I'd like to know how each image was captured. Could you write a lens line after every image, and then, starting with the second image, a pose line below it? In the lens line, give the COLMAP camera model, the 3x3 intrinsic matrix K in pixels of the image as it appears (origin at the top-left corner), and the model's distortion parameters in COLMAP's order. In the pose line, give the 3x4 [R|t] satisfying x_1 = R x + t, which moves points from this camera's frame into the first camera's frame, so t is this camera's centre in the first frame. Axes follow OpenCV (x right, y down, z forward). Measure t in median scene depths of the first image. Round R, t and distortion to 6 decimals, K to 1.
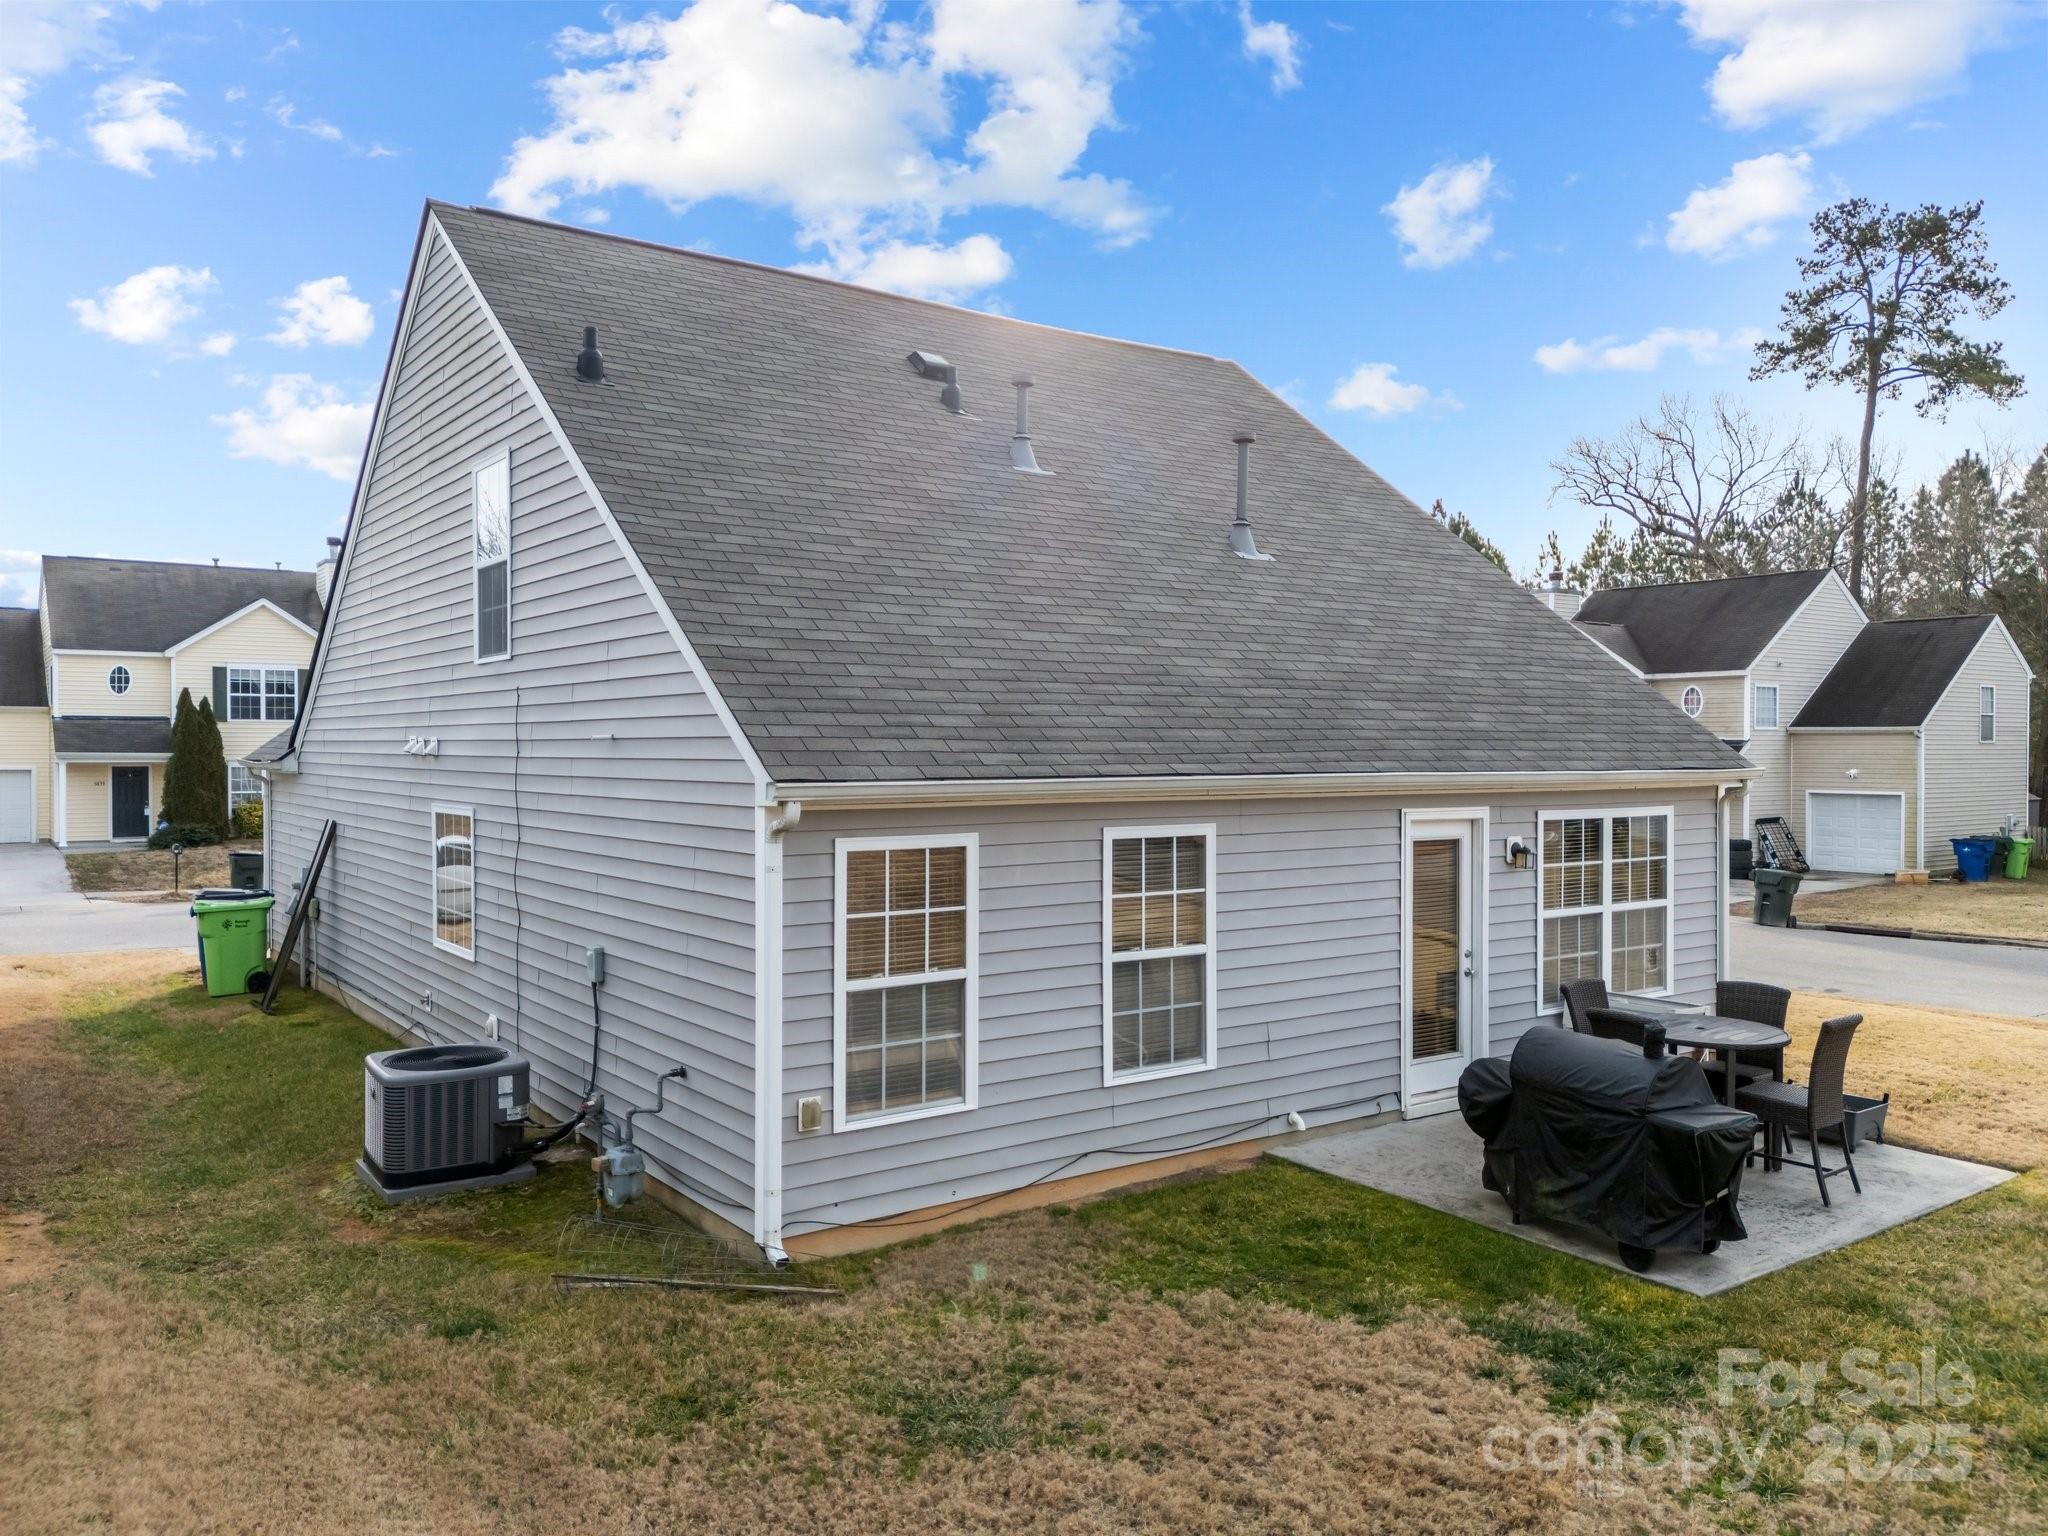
lens RADIAL K [[1503.3, 0, 1009.1], [0, 1503.3, 748.8], [0, 0, 1]] dist [0.080326, -0.117749]
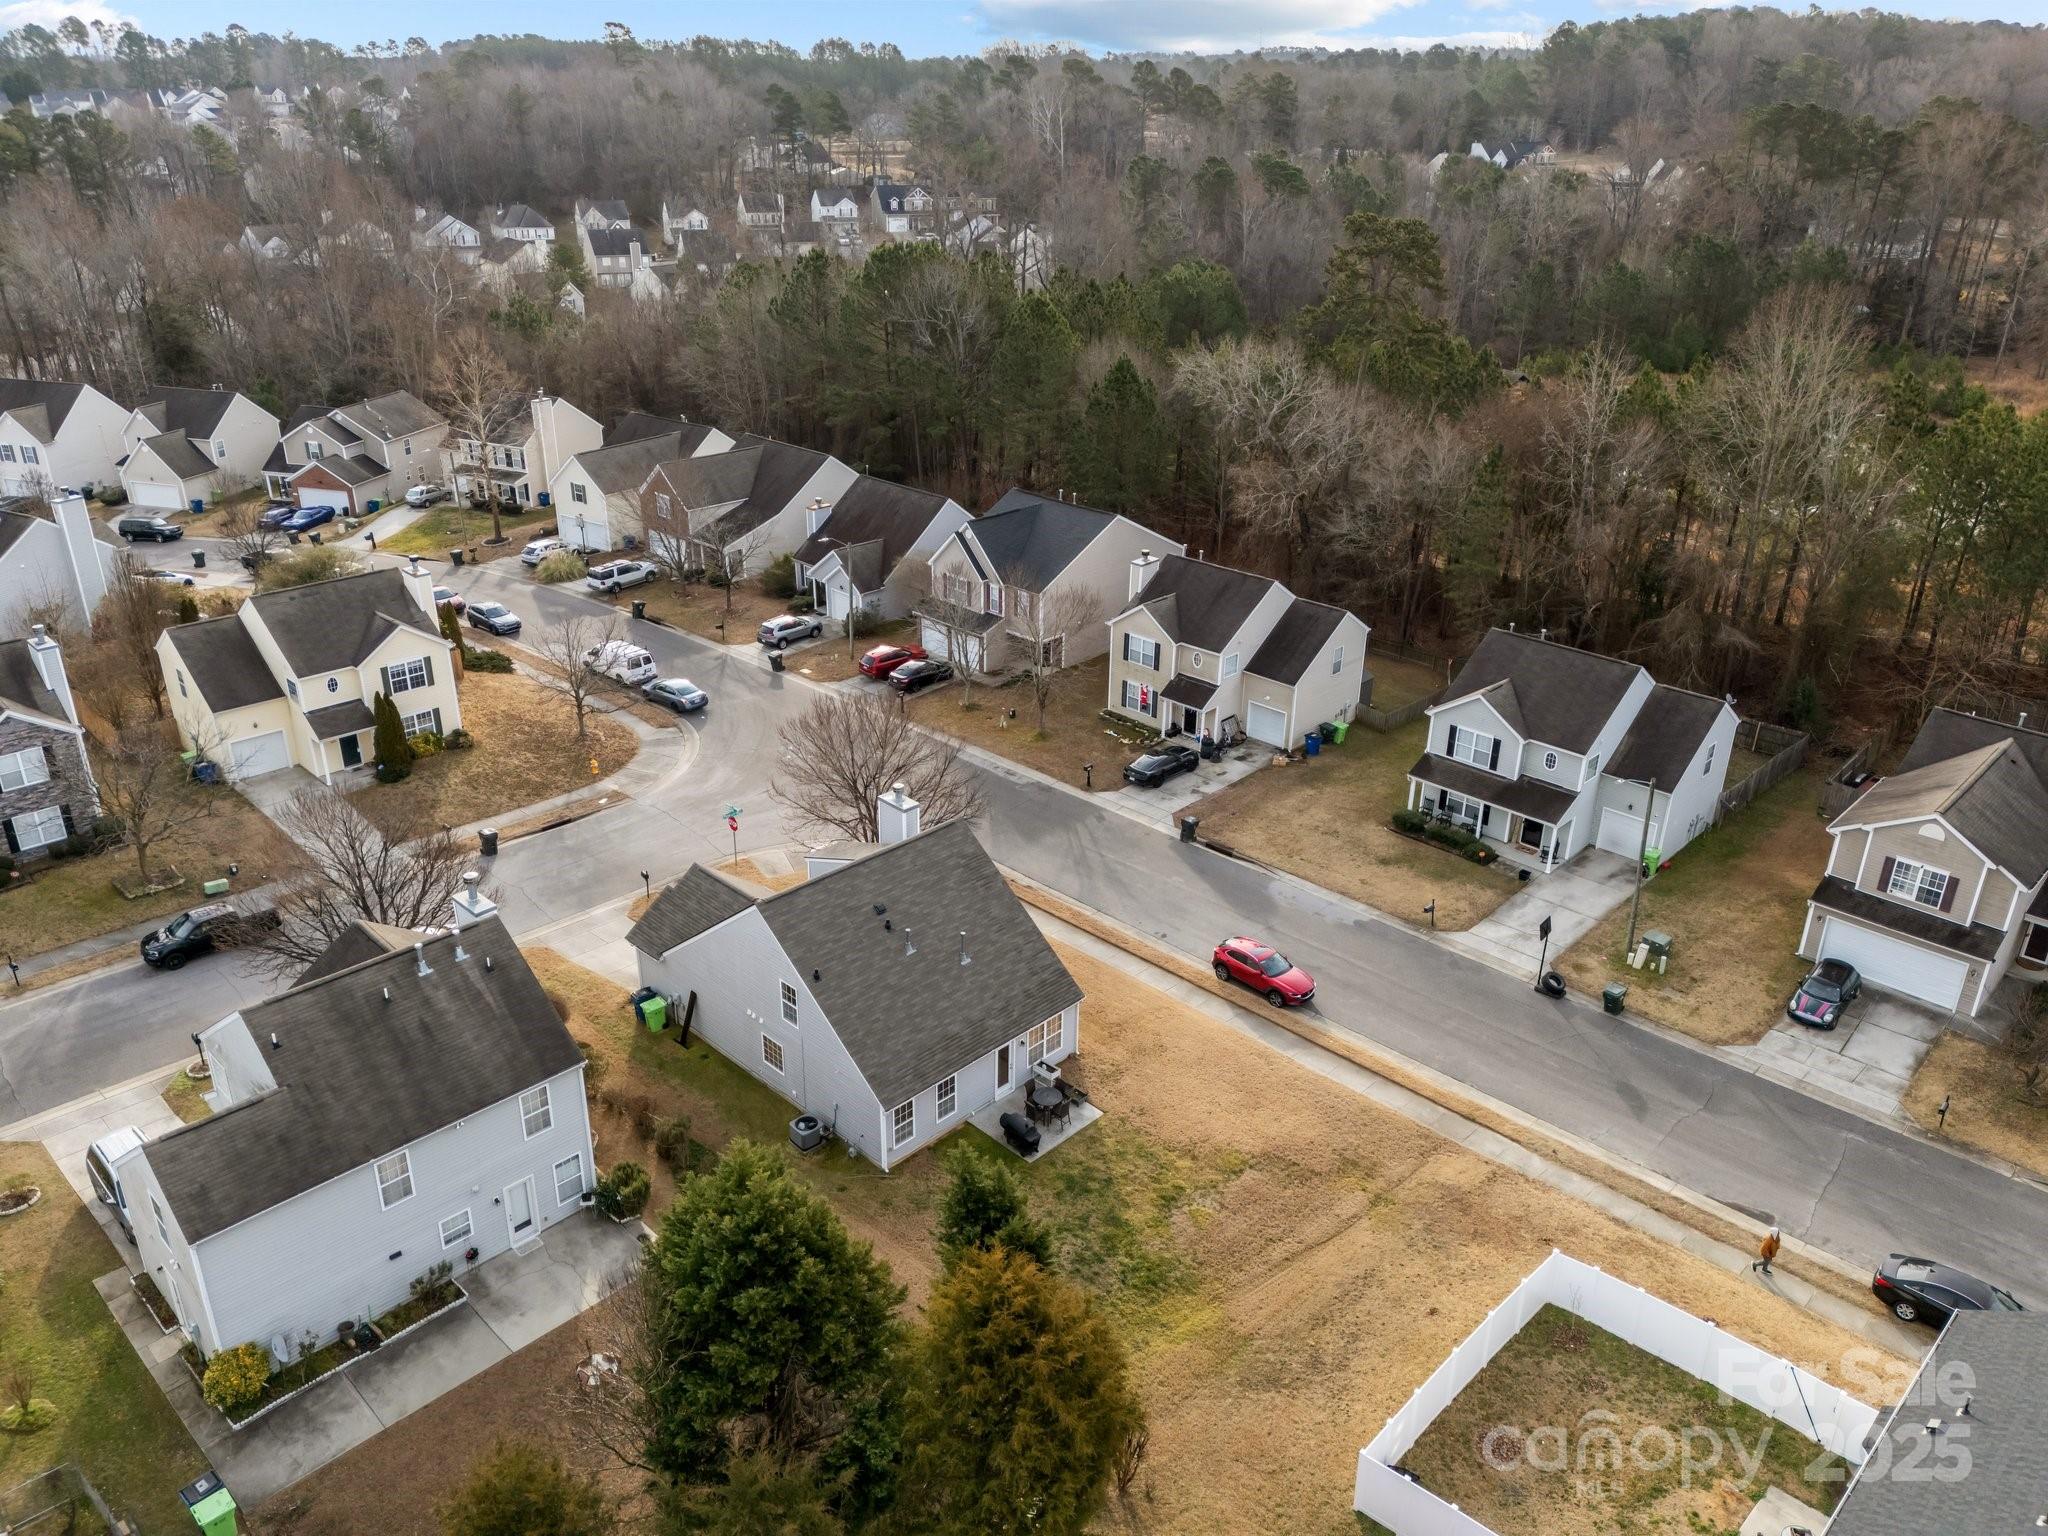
lens RADIAL K [[1511.4, 0, 1024.0], [0, 1511.4, 768.0], [0, 0, 1]] dist [0.044240, -0.003692]
pose [[0.984115, -0.063762, 0.165689, -0.450146], [-0.011231, 0.909049, 0.416538, -3.220498], [-0.177179, -0.411782, 0.893892, -3.409251]]
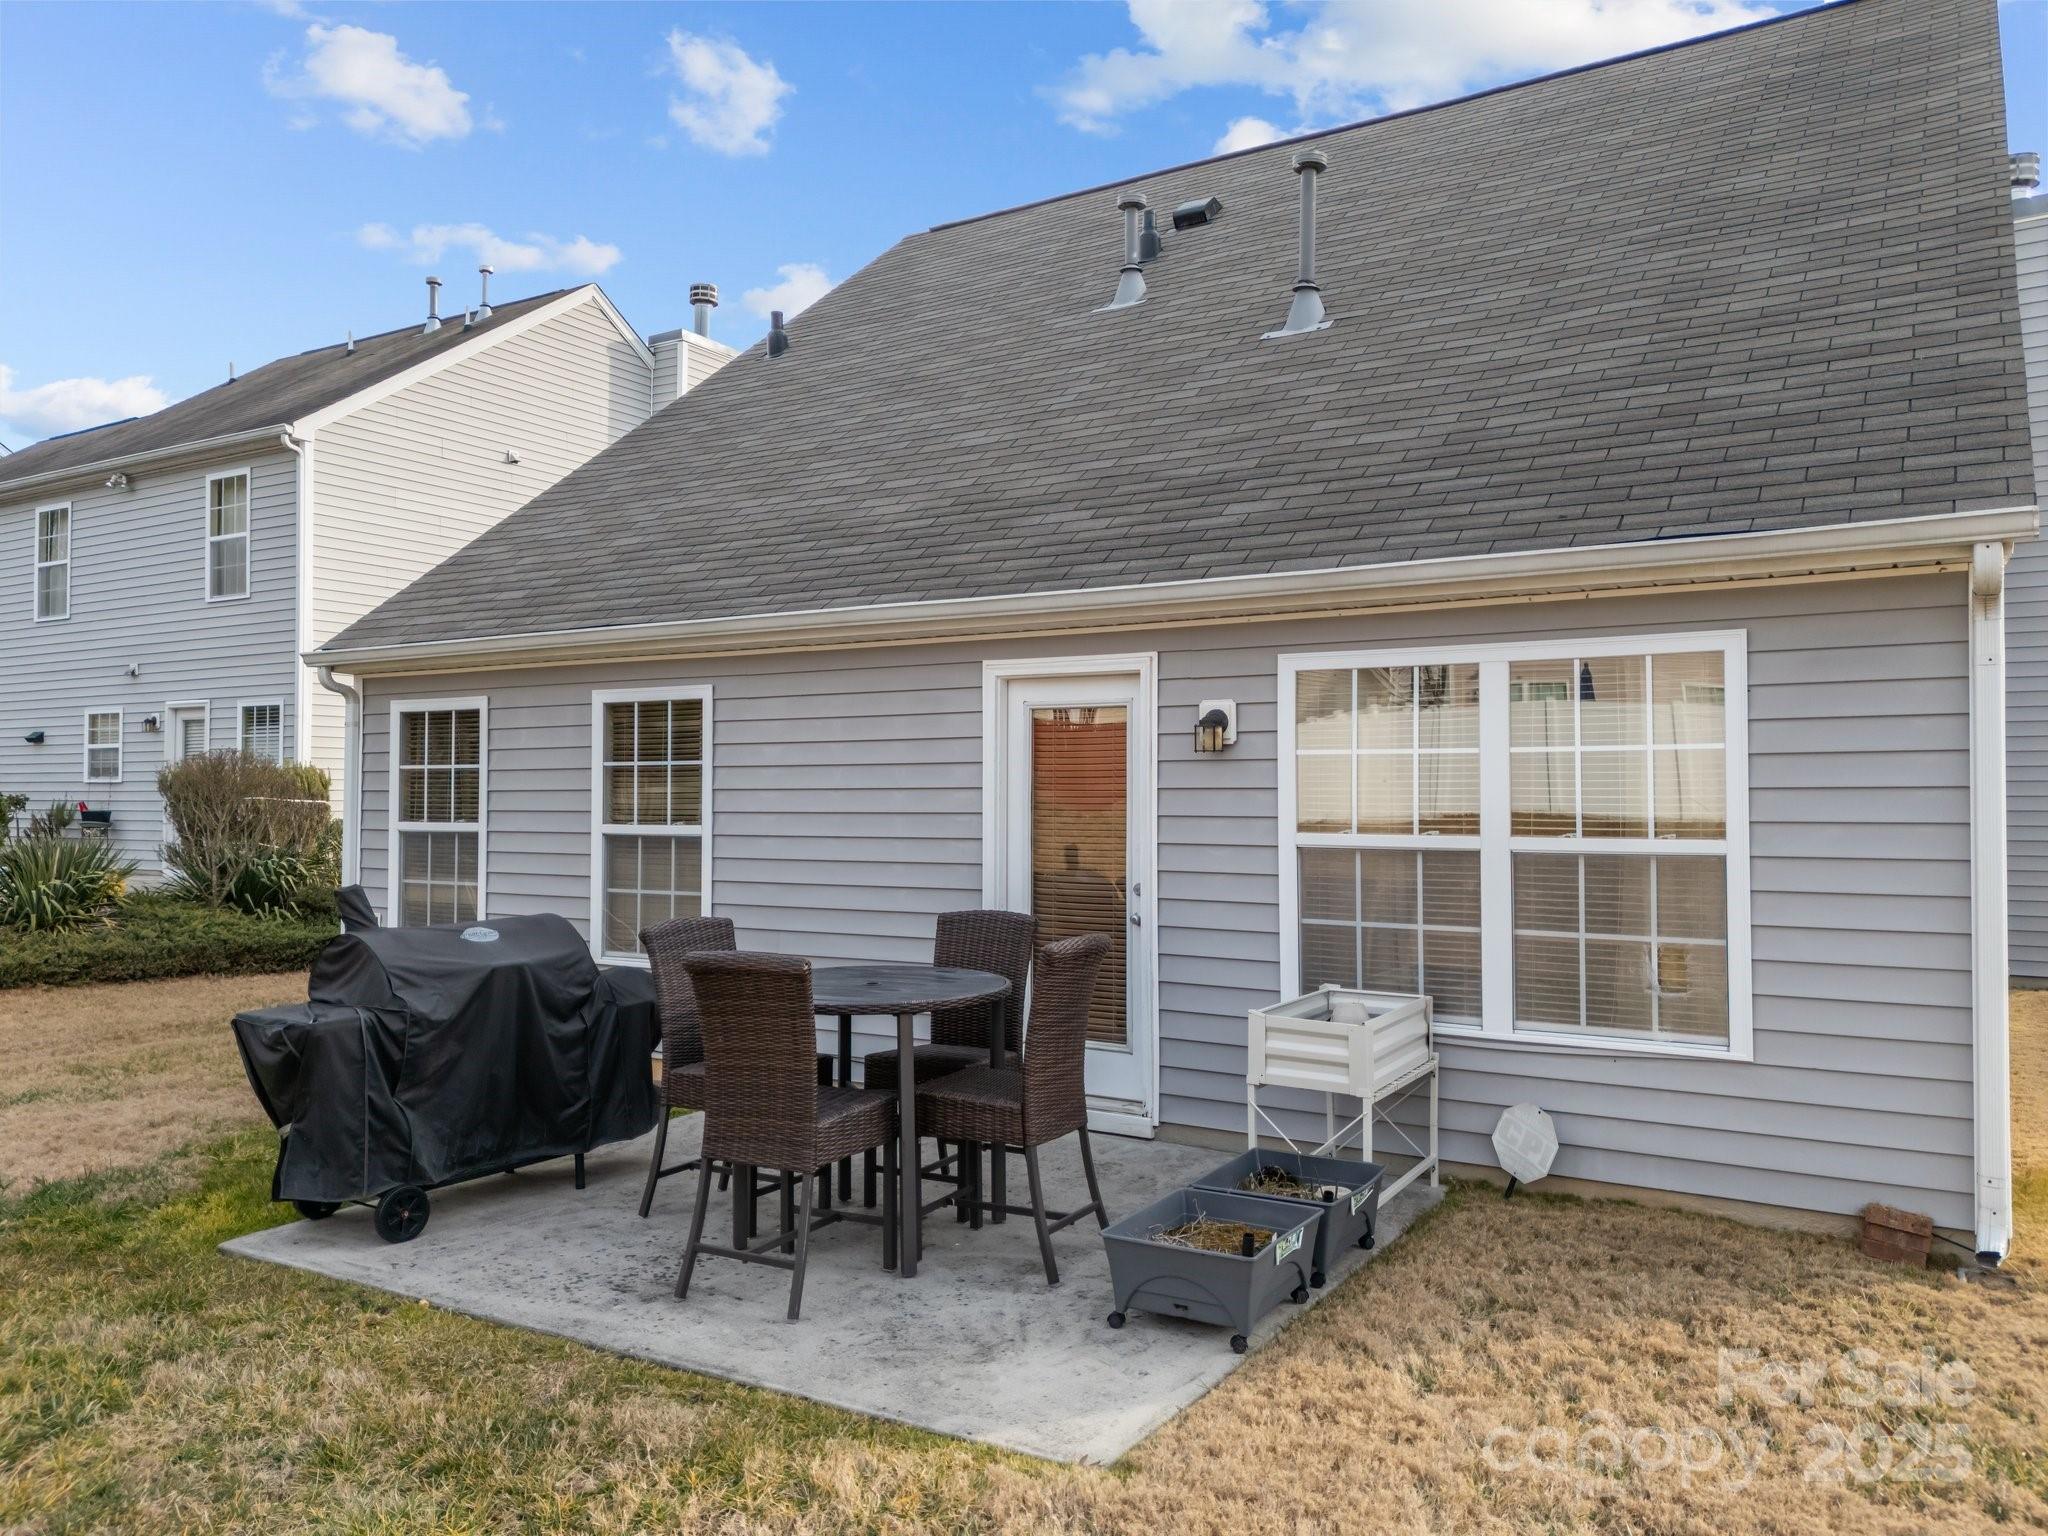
lens RADIAL K [[1511.4, 0, 1024.0], [0, 1511.4, 768.0], [0, 0, 1]] dist [0.044240, -0.003692]
pose [[0.391963, -0.017078, -0.919822, 1.057431], [-0.001579, 0.999814, -0.019236, 0.119754], [0.919979, 0.008993, 0.391863, 0.878263]]
